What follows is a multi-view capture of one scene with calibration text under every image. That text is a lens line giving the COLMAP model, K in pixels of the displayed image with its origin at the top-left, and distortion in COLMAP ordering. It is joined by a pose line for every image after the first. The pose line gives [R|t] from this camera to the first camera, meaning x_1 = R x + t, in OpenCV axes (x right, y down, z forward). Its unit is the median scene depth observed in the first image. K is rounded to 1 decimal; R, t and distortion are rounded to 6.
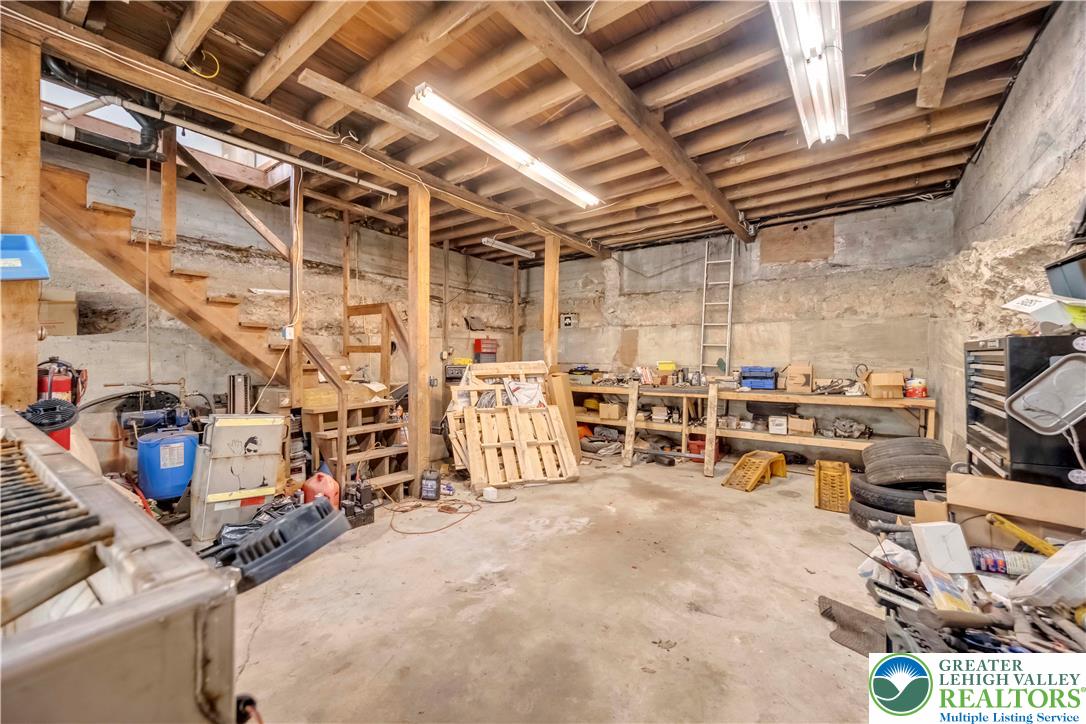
lens RADIAL K [[428.7, 0, 539.1], [0, 428.7, 361.4], [0, 0, 1]] dist [-0.000200, -0.000006]
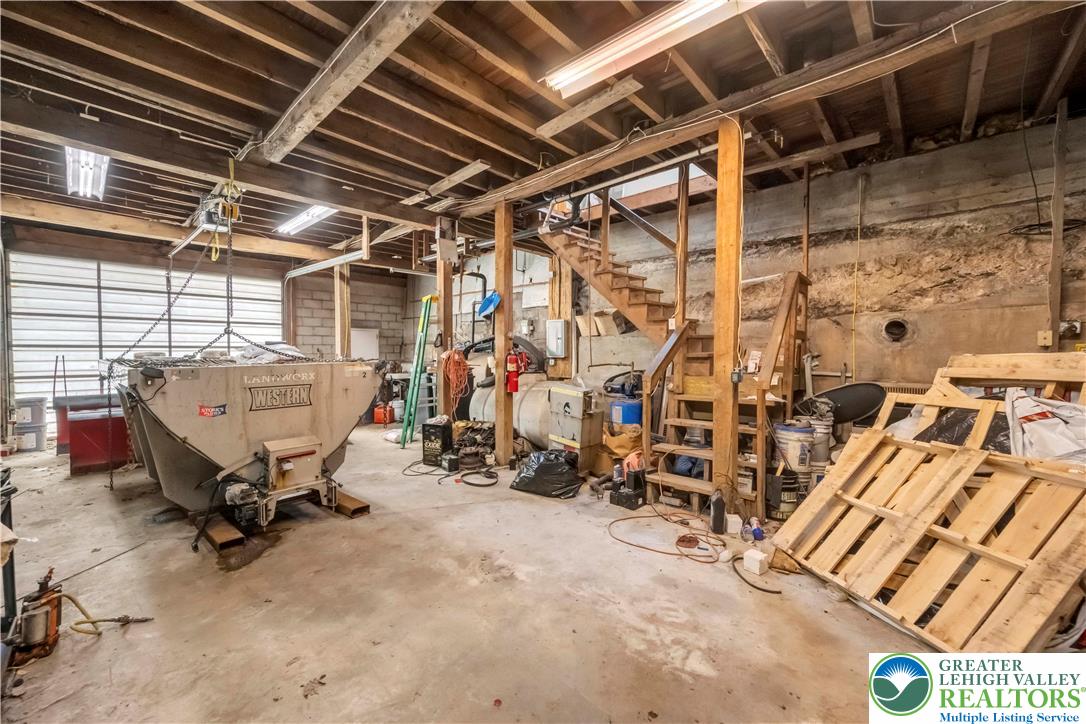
lens RADIAL K [[428.7, 0, 537.3], [0, 428.7, 362.0], [0, 0, 1]] dist [-0.000200, -0.000006]
pose [[-0.105635, 0.018989, -0.994224, 0.647104], [-0.004058, 0.999801, 0.019527, 0.015570], [0.994397, 0.006097, -0.105537, 0.929927]]
